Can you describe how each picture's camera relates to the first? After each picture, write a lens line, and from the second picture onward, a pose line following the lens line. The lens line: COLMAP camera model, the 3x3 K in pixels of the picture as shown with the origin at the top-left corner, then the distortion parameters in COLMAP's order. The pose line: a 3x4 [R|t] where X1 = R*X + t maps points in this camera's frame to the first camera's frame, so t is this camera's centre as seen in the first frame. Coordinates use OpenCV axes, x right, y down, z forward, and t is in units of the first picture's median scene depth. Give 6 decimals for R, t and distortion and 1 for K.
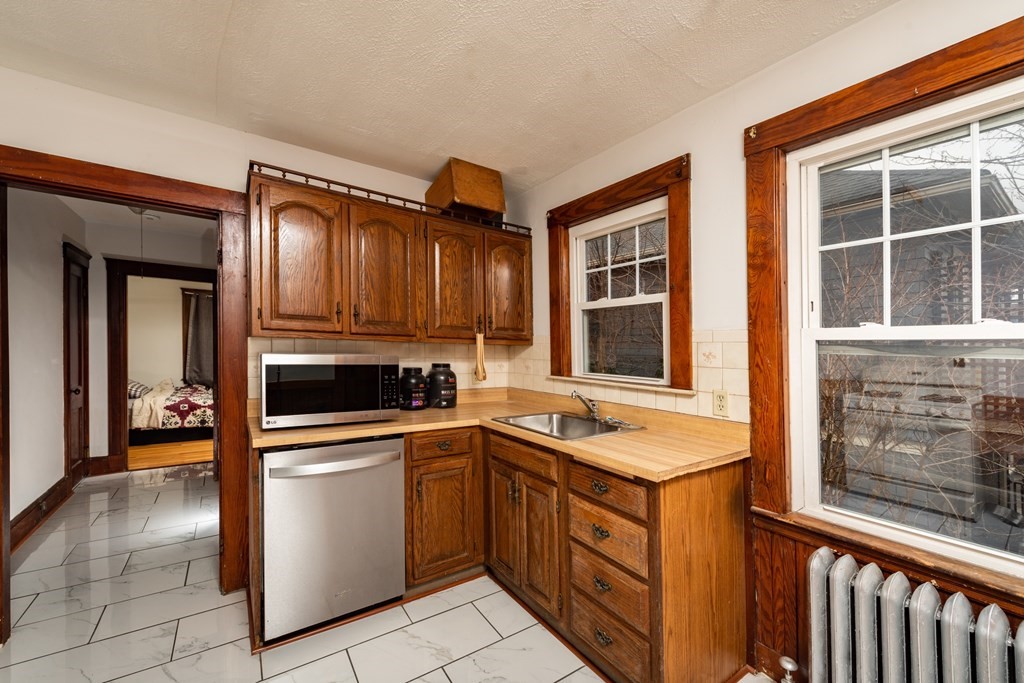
lens RADIAL K [[406.5, 0, 511.4], [0, 406.5, 320.1], [0, 0, 1]] dist [0.016090, -0.000148]
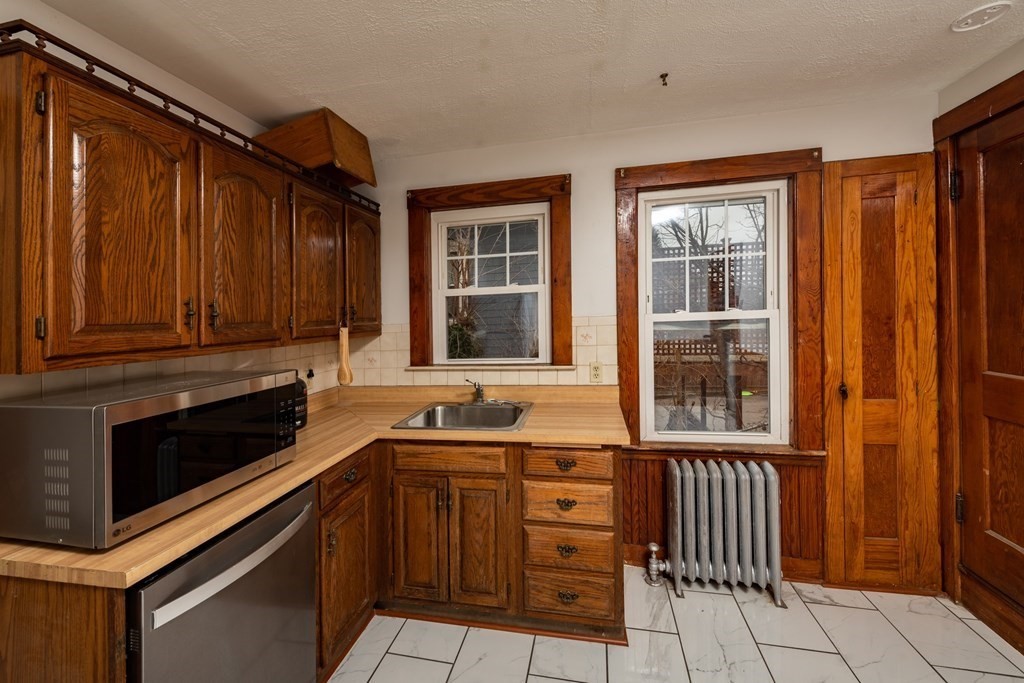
lens RADIAL K [[396.5, 0, 536.0], [0, 396.5, 290.8], [0, 0, 1]] dist [0.017045, -0.000076]
pose [[0.728793, -0.001616, 0.684733, -0.425207], [0.002491, 0.999997, -0.000292, -0.049424], [-0.684730, 0.001918, 0.728794, 0.180784]]
